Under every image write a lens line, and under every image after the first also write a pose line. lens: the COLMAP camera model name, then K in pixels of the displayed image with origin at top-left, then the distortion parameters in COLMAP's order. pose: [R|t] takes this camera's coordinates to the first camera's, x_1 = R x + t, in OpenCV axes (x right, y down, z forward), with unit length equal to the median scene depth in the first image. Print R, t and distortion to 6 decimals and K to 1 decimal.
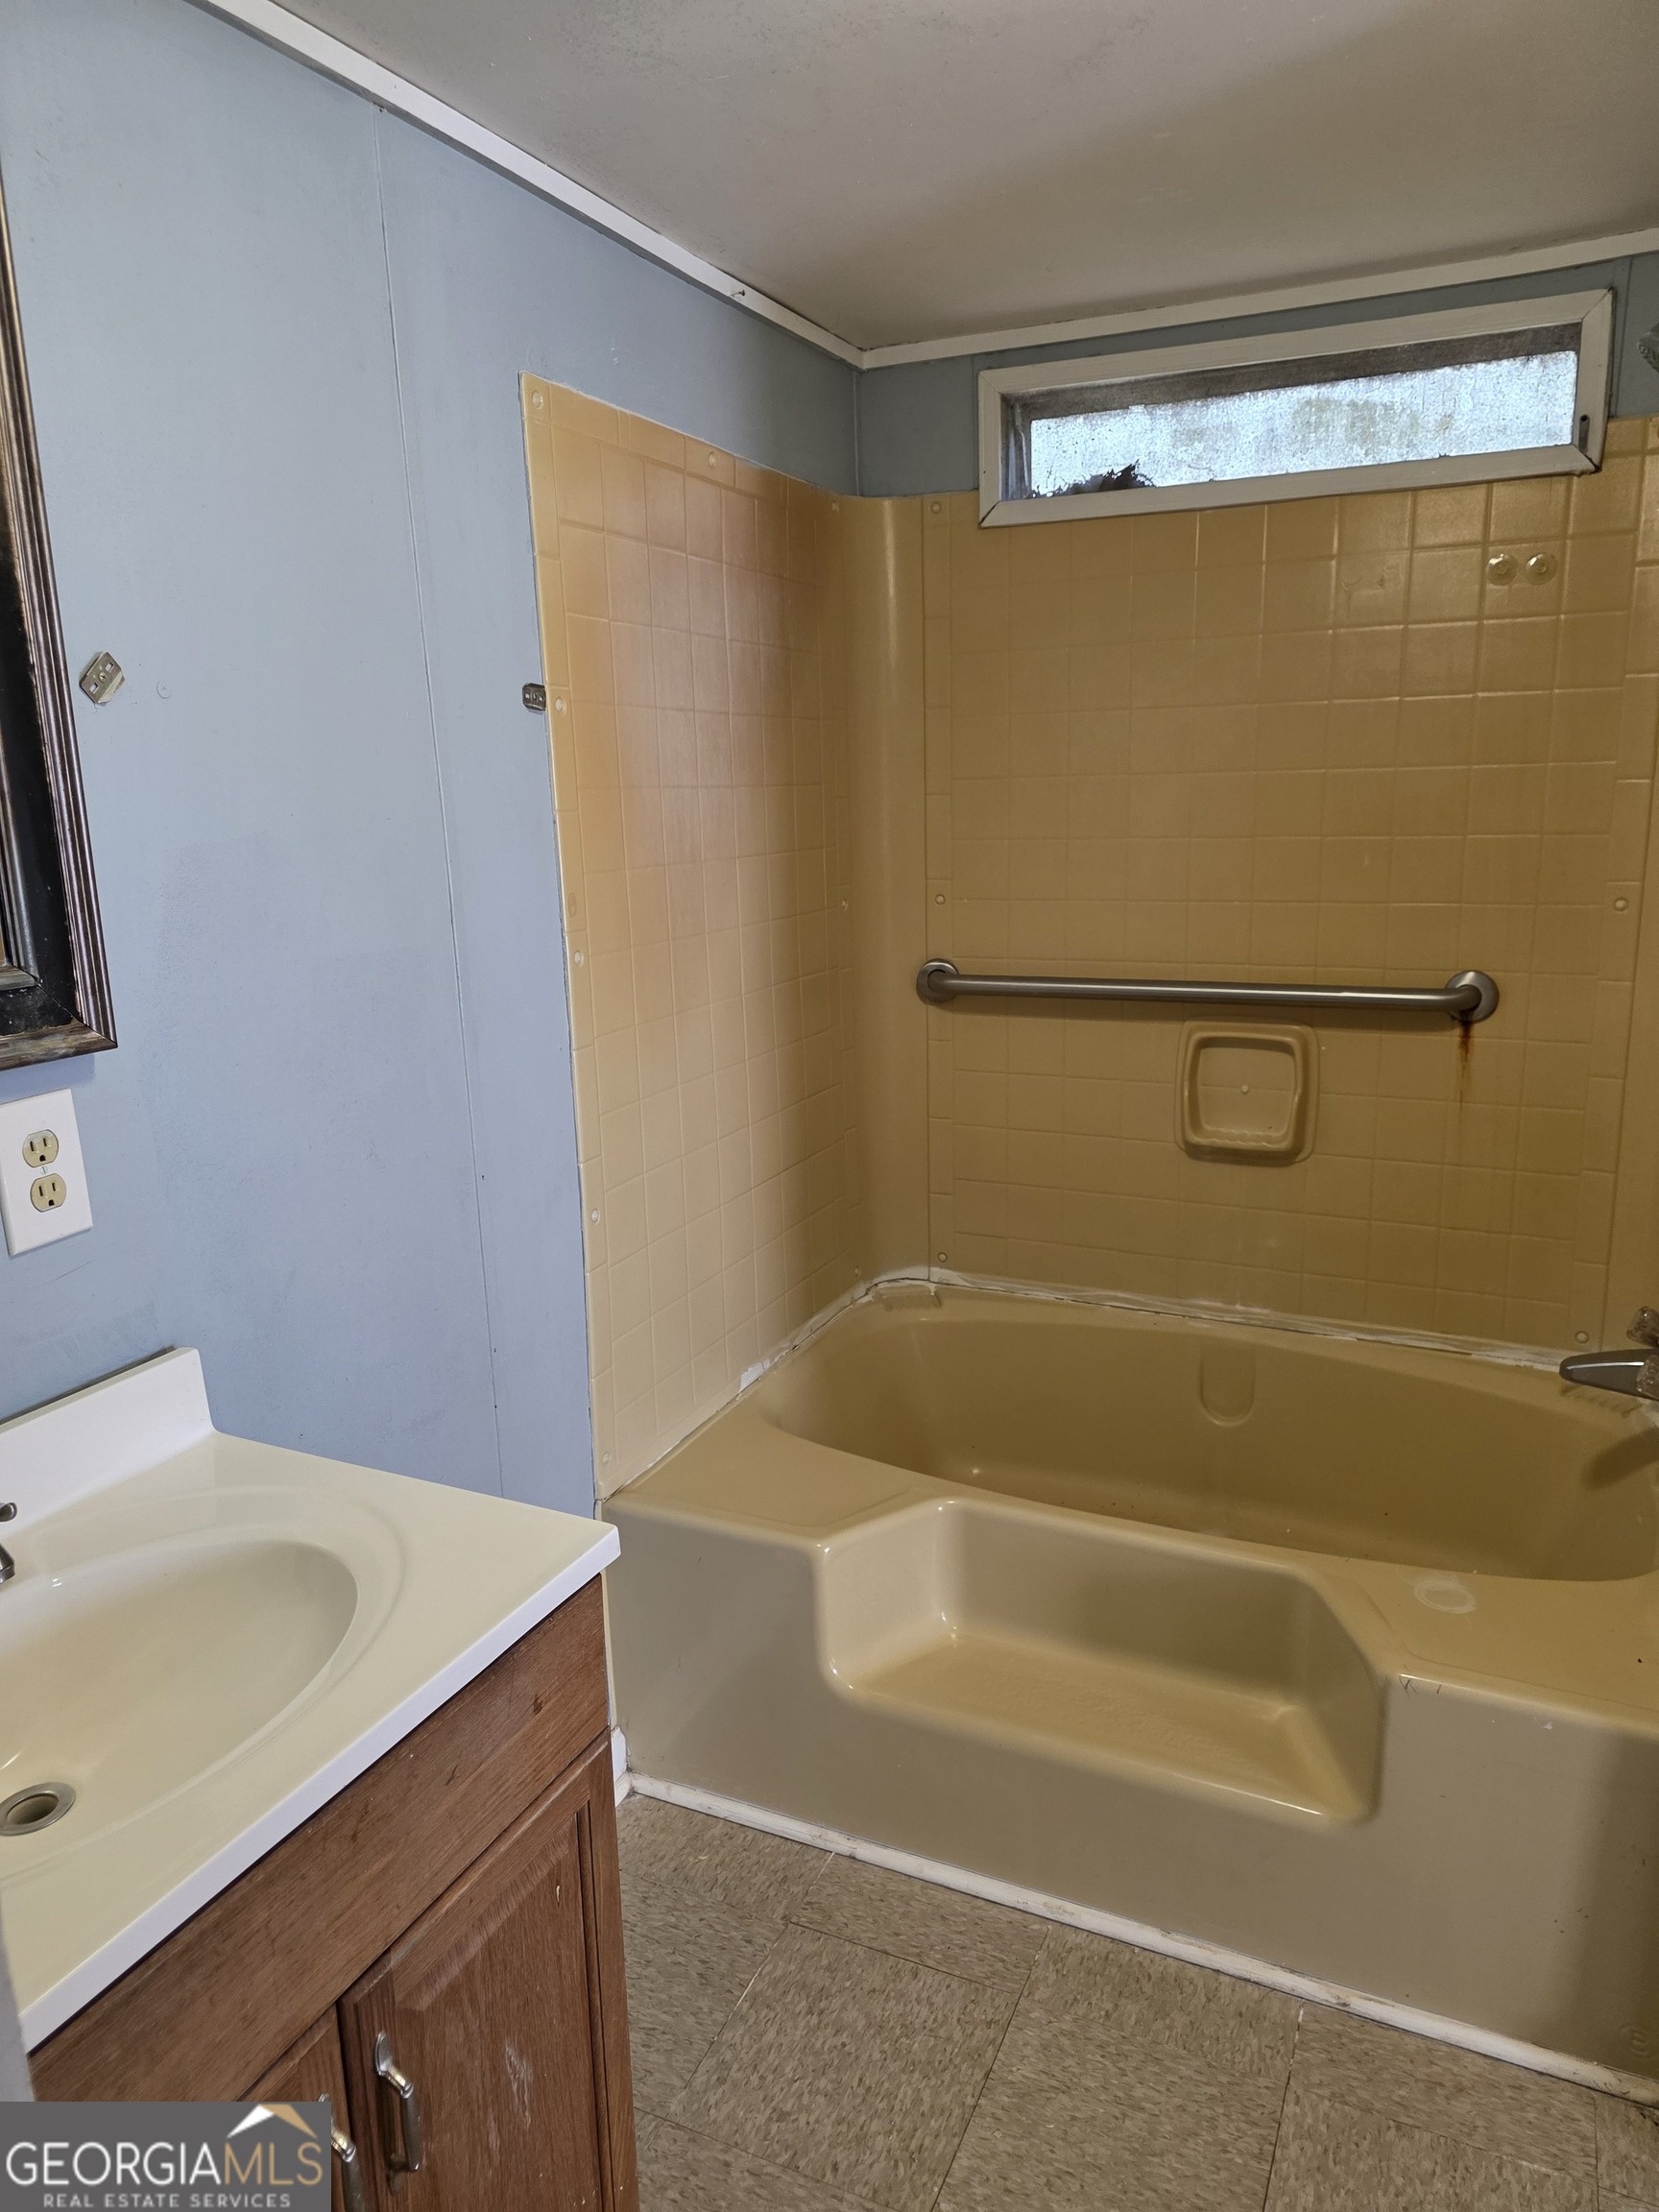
lens RADIAL K [[1481.4, 0, 845.1], [0, 1481.4, 1109.0], [0, 0, 1]] dist [0.063297, -0.046345]
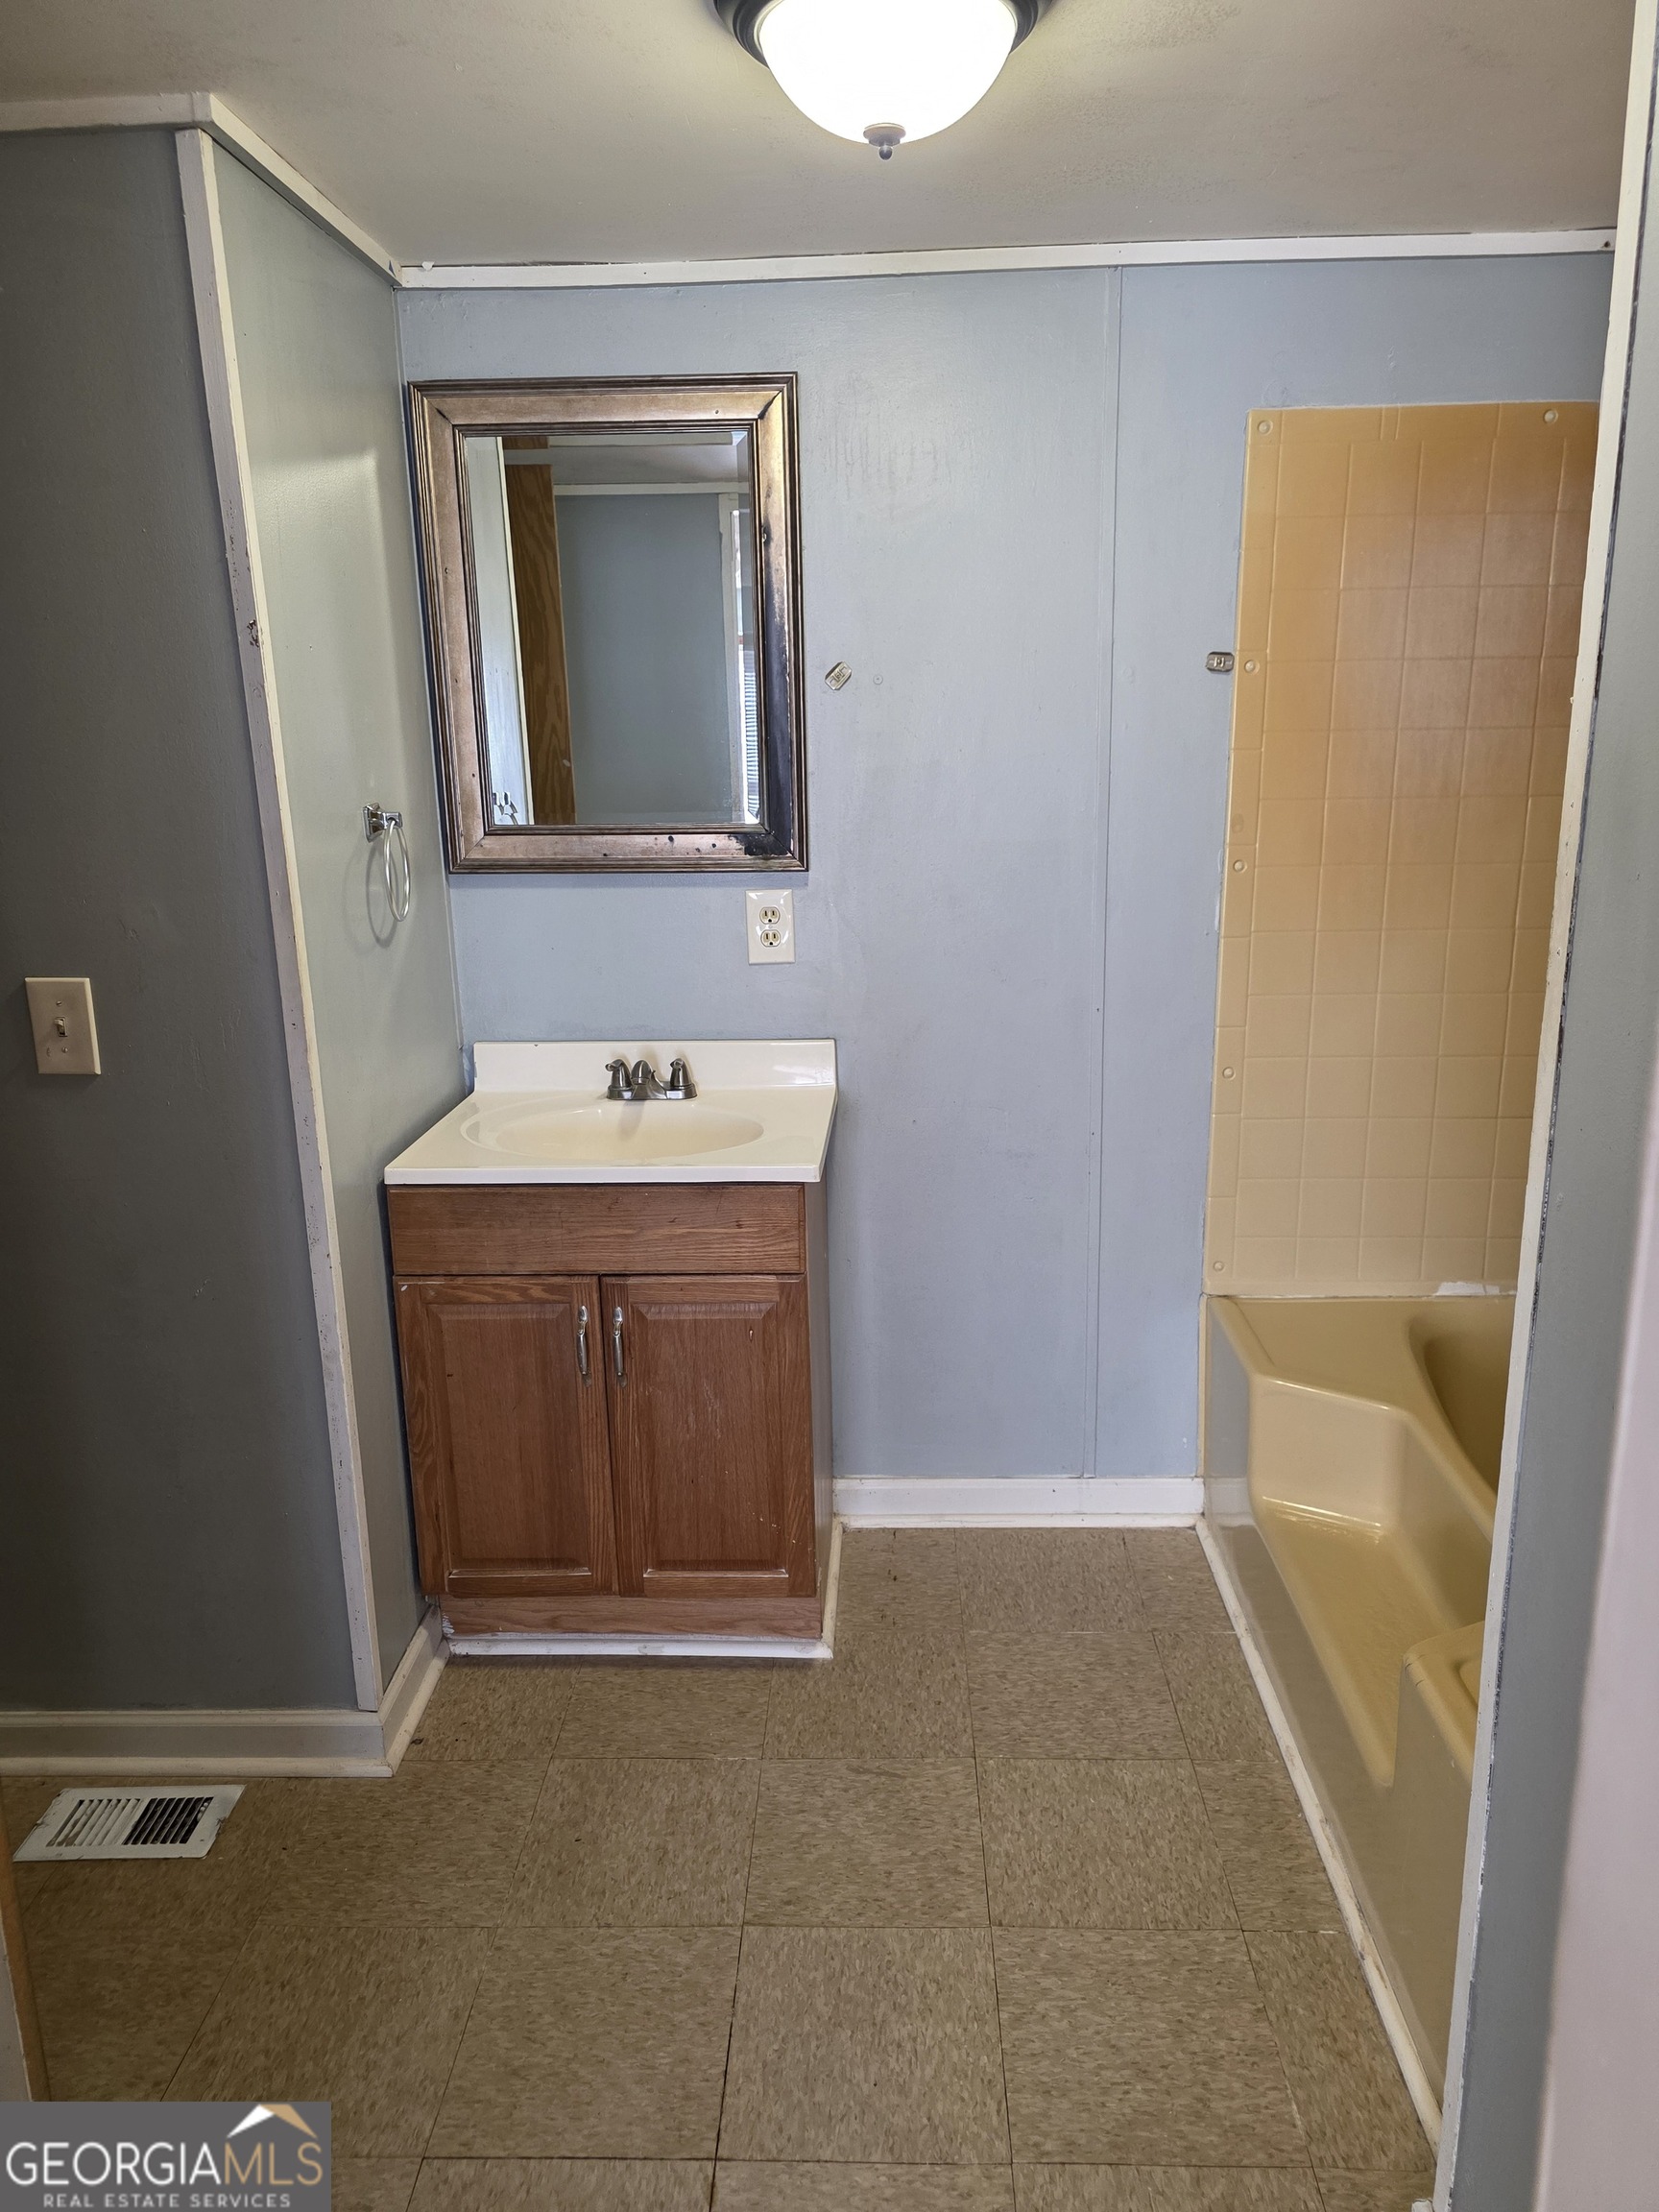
lens RADIAL K [[1481.4, 0, 843.9], [0, 1481.4, 1097.7], [0, 0, 1]] dist [0.063297, -0.046345]
pose [[0.383555, 0.233549, -0.893499, 1.014201], [-0.192954, 0.966408, 0.169777, -0.071477], [0.903136, 0.107285, 0.415734, 0.213664]]
